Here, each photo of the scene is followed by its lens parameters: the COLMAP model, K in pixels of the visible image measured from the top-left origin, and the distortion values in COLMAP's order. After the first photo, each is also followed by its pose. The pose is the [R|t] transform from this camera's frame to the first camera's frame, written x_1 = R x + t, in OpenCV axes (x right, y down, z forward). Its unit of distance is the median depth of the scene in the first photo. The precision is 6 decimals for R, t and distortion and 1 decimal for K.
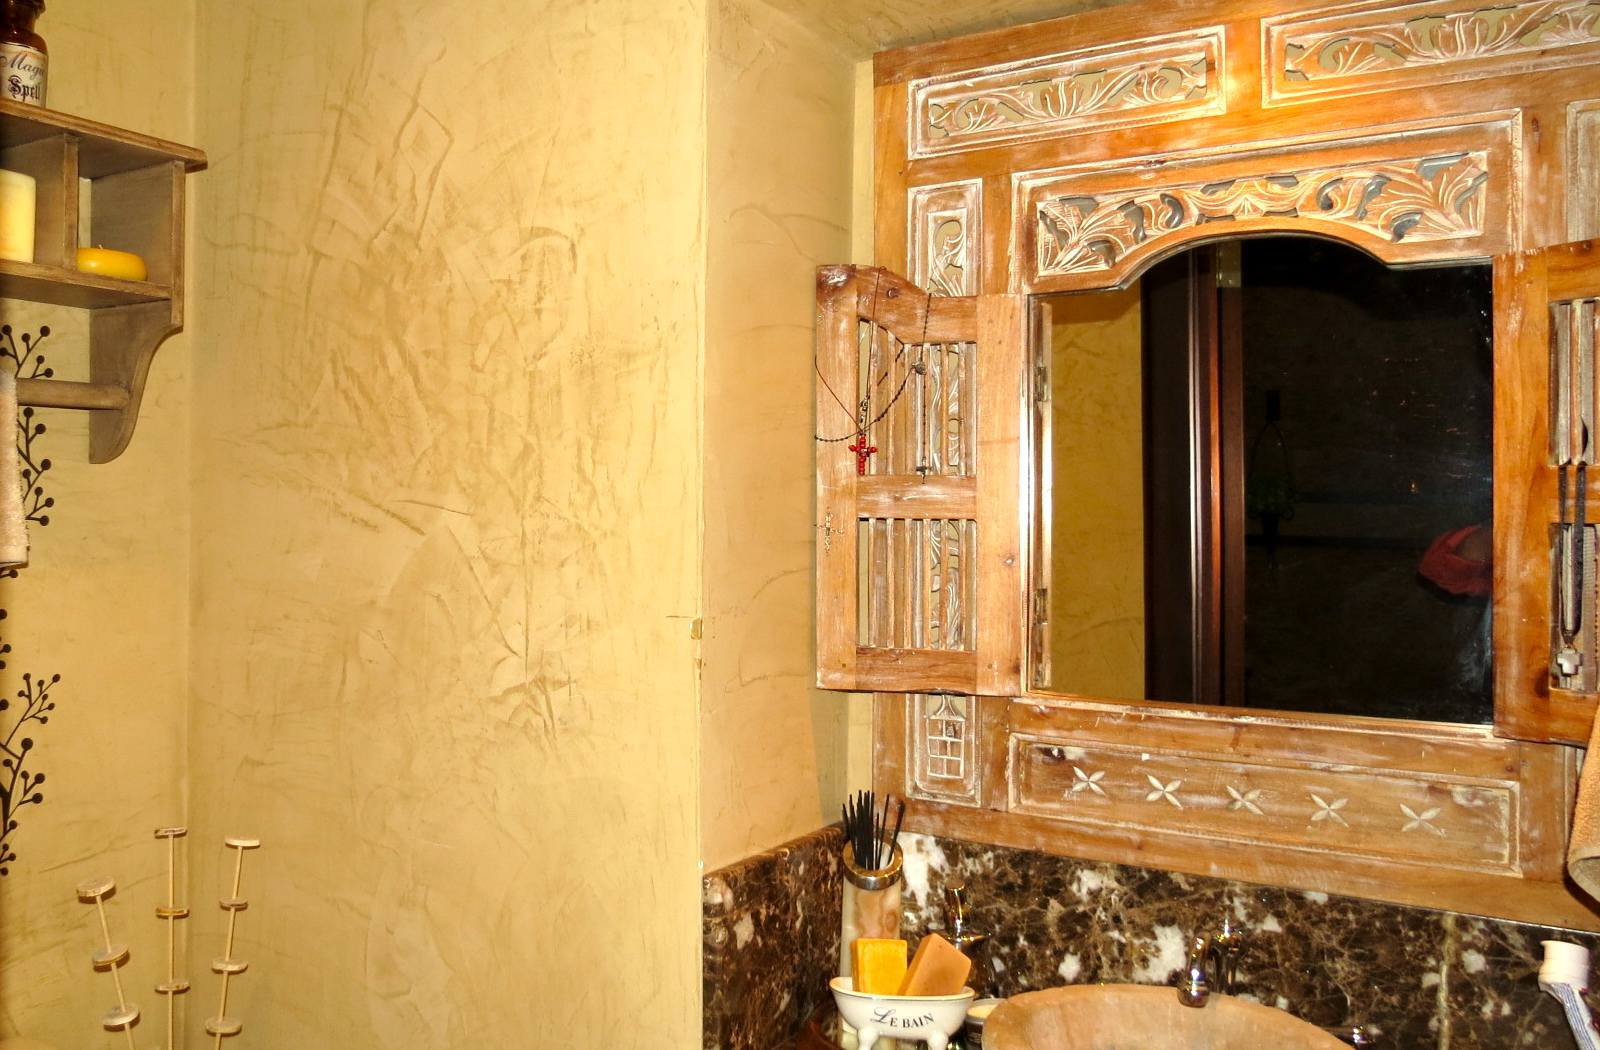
lens RADIAL K [[1356.7, 0, 635.1], [0, 1356.7, 507.5], [0, 0, 1]] dist [-0.047912, 0.022508]
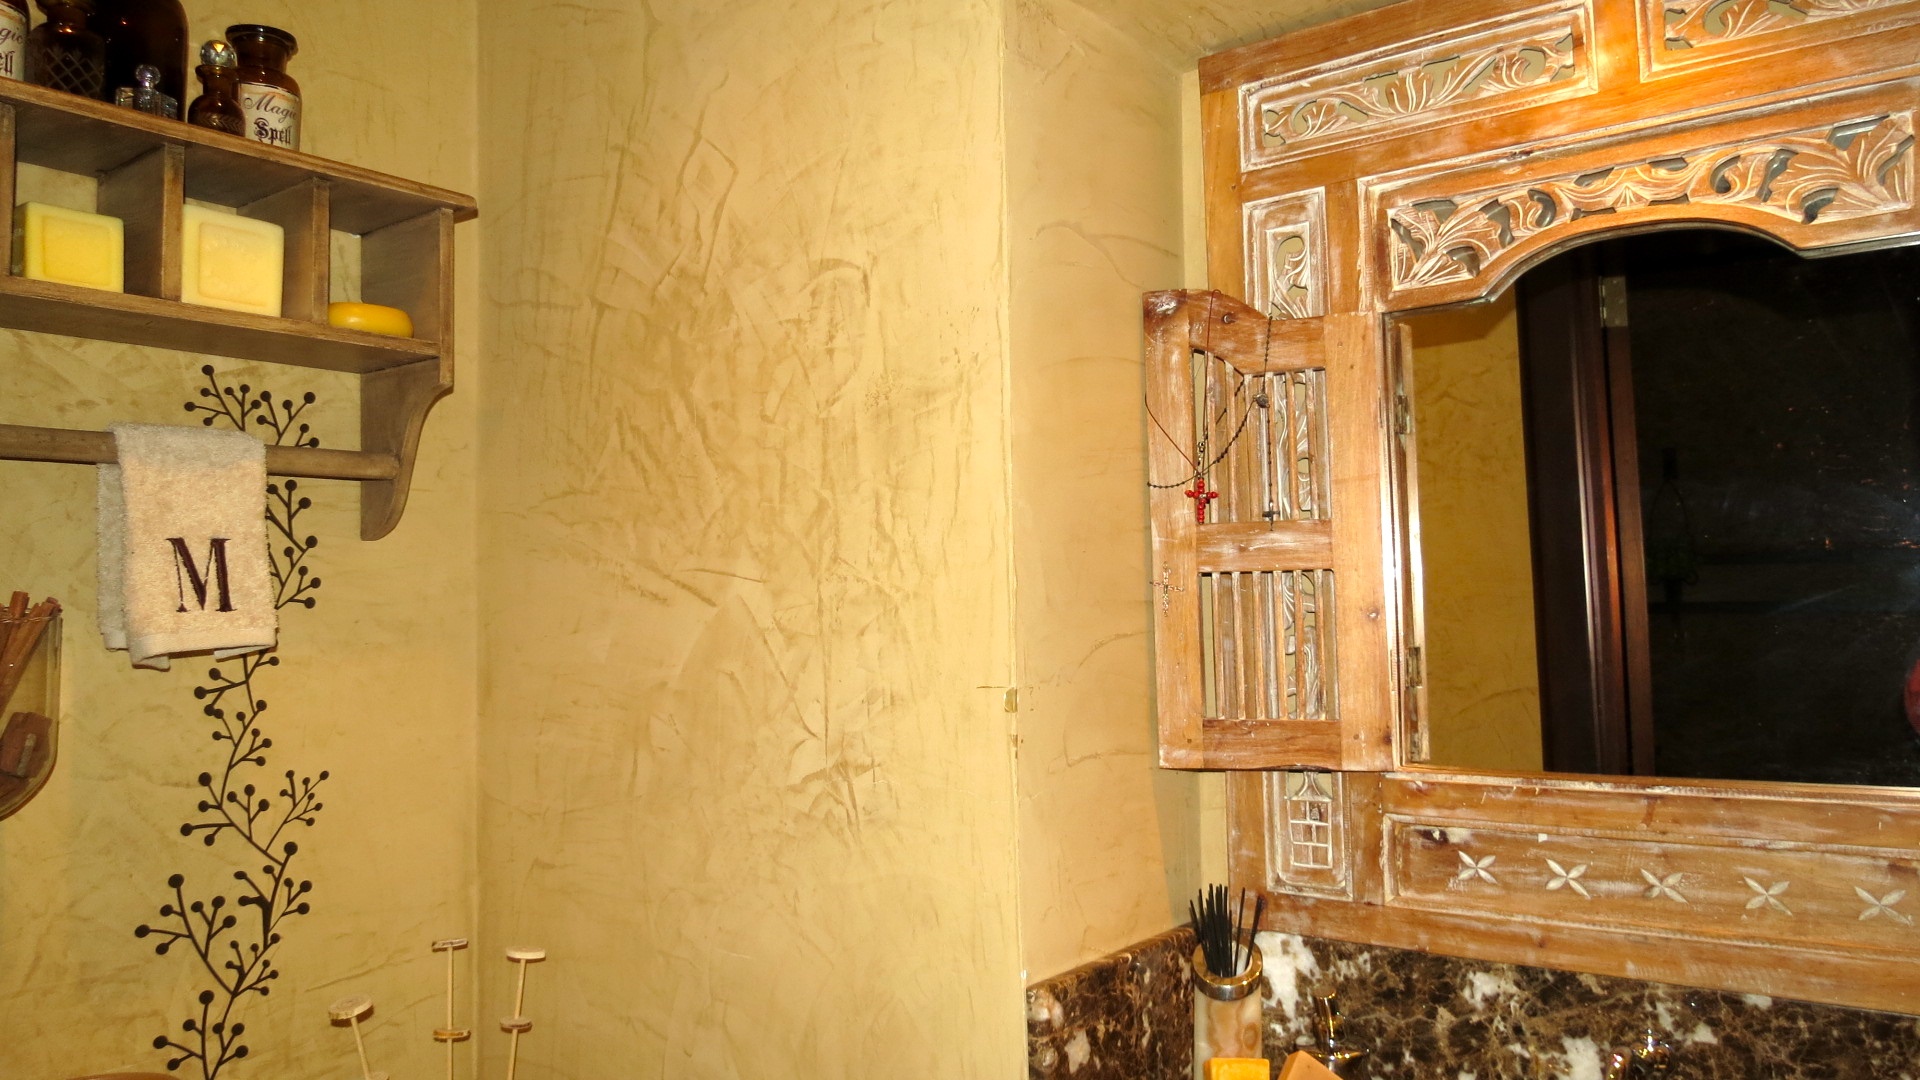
lens RADIAL K [[1362.9, 0, 952.3], [0, 1362.9, 533.0], [0, 0, 1]] dist [-0.046825, 0.021650]
pose [[0.998394, -0.030470, -0.047764, 0.047493], [0.027901, 0.998175, -0.053550, 0.025327], [0.049309, 0.052131, 0.997422, 0.107122]]
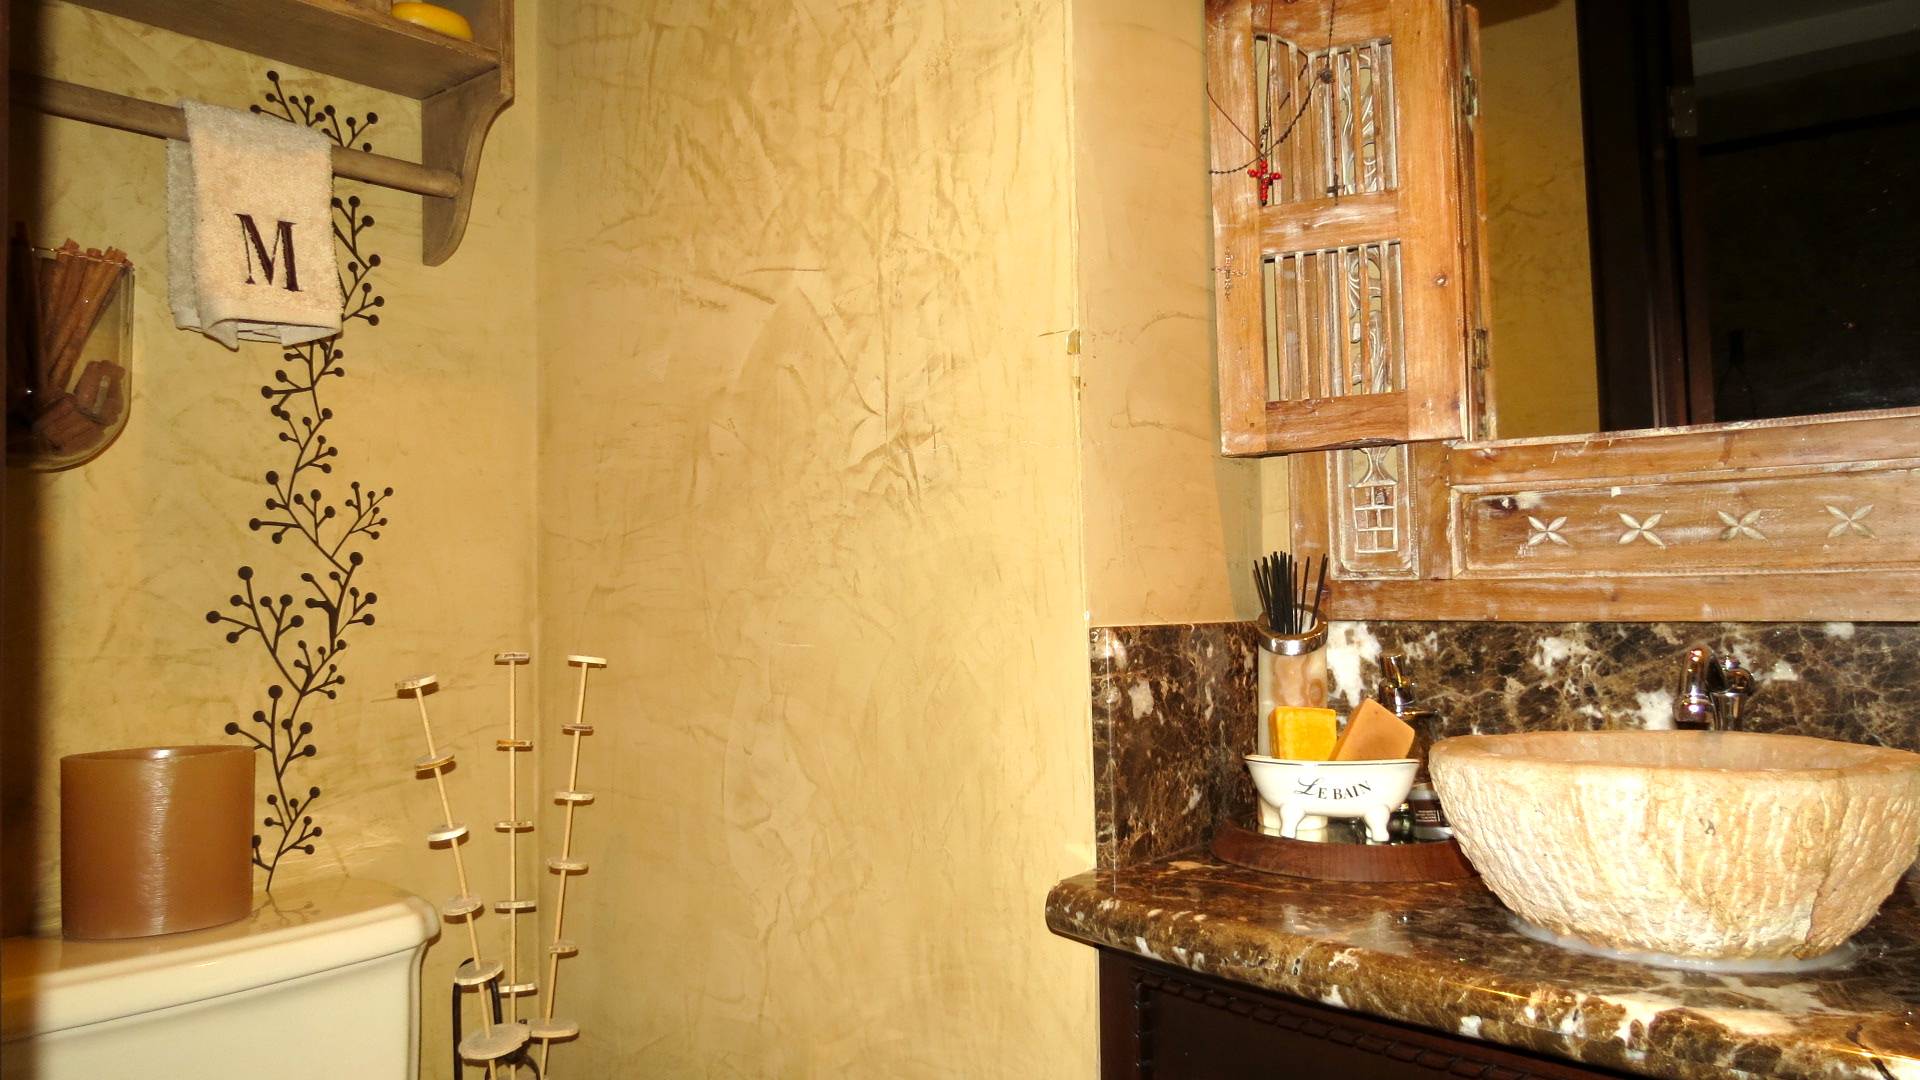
lens RADIAL K [[1362.9, 0, 952.3], [0, 1362.9, 546.8], [0, 0, 1]] dist [-0.046825, 0.021650]
pose [[0.996125, -0.029779, -0.082755, 0.032640], [0.027466, 0.999204, -0.028943, 0.218457], [0.083551, 0.026558, 0.996150, 0.118403]]
